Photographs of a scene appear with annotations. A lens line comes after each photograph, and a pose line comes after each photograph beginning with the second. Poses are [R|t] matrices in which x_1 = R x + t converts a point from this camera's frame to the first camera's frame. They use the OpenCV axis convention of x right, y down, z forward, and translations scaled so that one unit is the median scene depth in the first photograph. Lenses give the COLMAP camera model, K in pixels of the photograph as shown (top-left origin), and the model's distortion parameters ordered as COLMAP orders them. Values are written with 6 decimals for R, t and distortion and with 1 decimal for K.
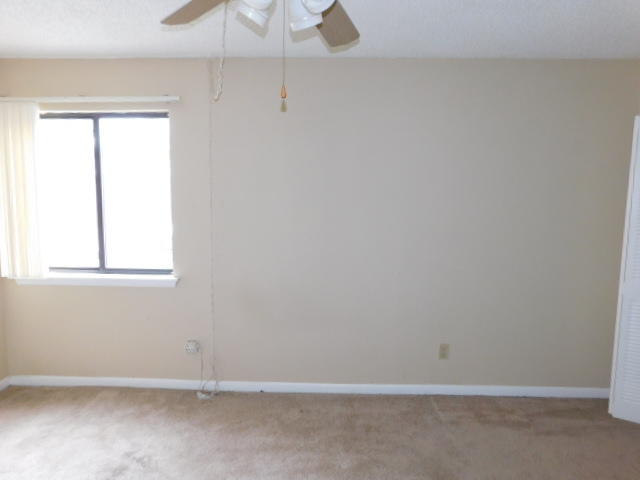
lens RADIAL K [[424.3, 0, 319.3], [0, 424.3, 237.7], [0, 0, 1]] dist [-0.070042, 0.058119]
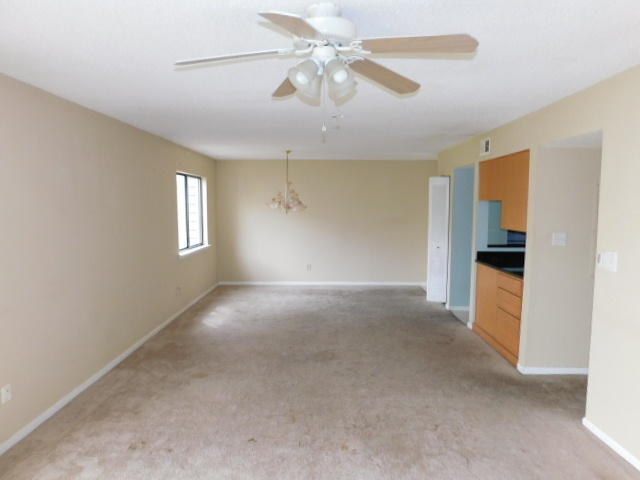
lens RADIAL K [[424.3, 0, 319.3], [0, 424.3, 237.7], [0, 0, 1]] dist [-0.070042, 0.058119]
pose [[-0.018874, -0.083268, 0.996348, -2.796449], [0.102213, 0.991144, 0.084769, -0.089427], [-0.994583, 0.103440, -0.010195, 0.386368]]
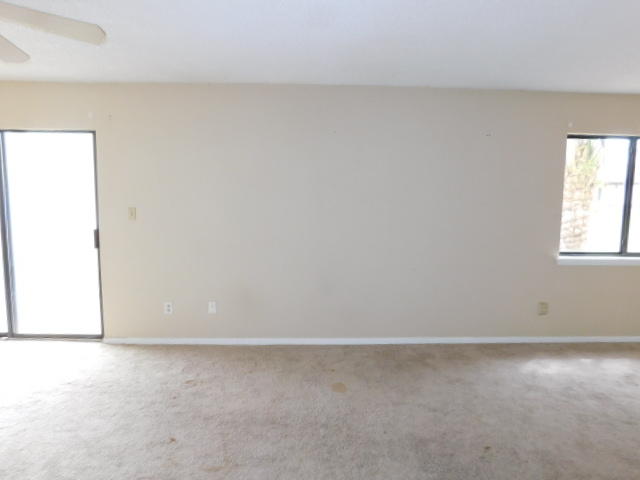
lens RADIAL K [[424.3, 0, 319.3], [0, 424.3, 237.7], [0, 0, 1]] dist [-0.070042, 0.058119]
pose [[0.997750, 0.004105, 0.066922, -1.663552], [-0.005100, 0.999879, 0.014702, 0.012131], [-0.066854, -0.015011, 0.997650, -0.258894]]
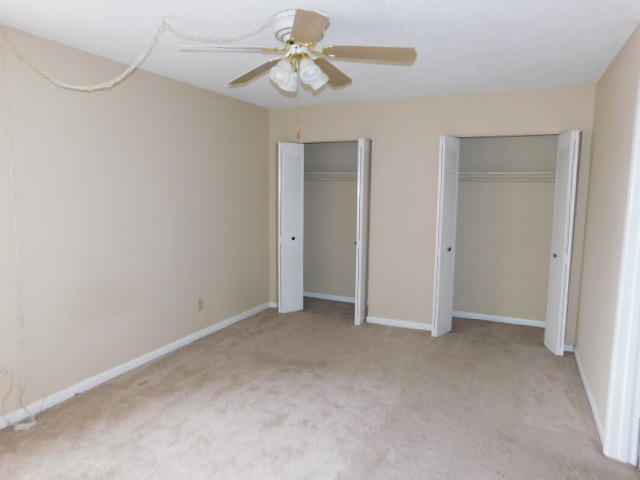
lens RADIAL K [[424.3, 0, 319.3], [0, 424.3, 237.7], [0, 0, 1]] dist [-0.070042, 0.058119]
pose [[0.395844, -0.103610, 0.912454, -0.757691], [0.087963, 0.993324, 0.074633, -0.007370], [-0.914095, 0.050719, 0.402315, 0.105700]]
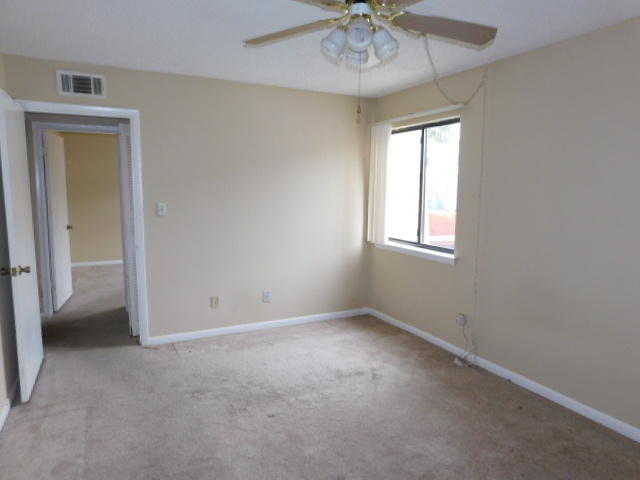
lens RADIAL K [[424.3, 0, 319.3], [0, 424.3, 237.7], [0, 0, 1]] dist [-0.070042, 0.058119]
pose [[0.483226, 0.100948, -0.869656, 0.506741], [-0.098747, 0.993276, 0.060429, 0.007025], [0.869909, 0.056675, 0.489946, 0.087523]]
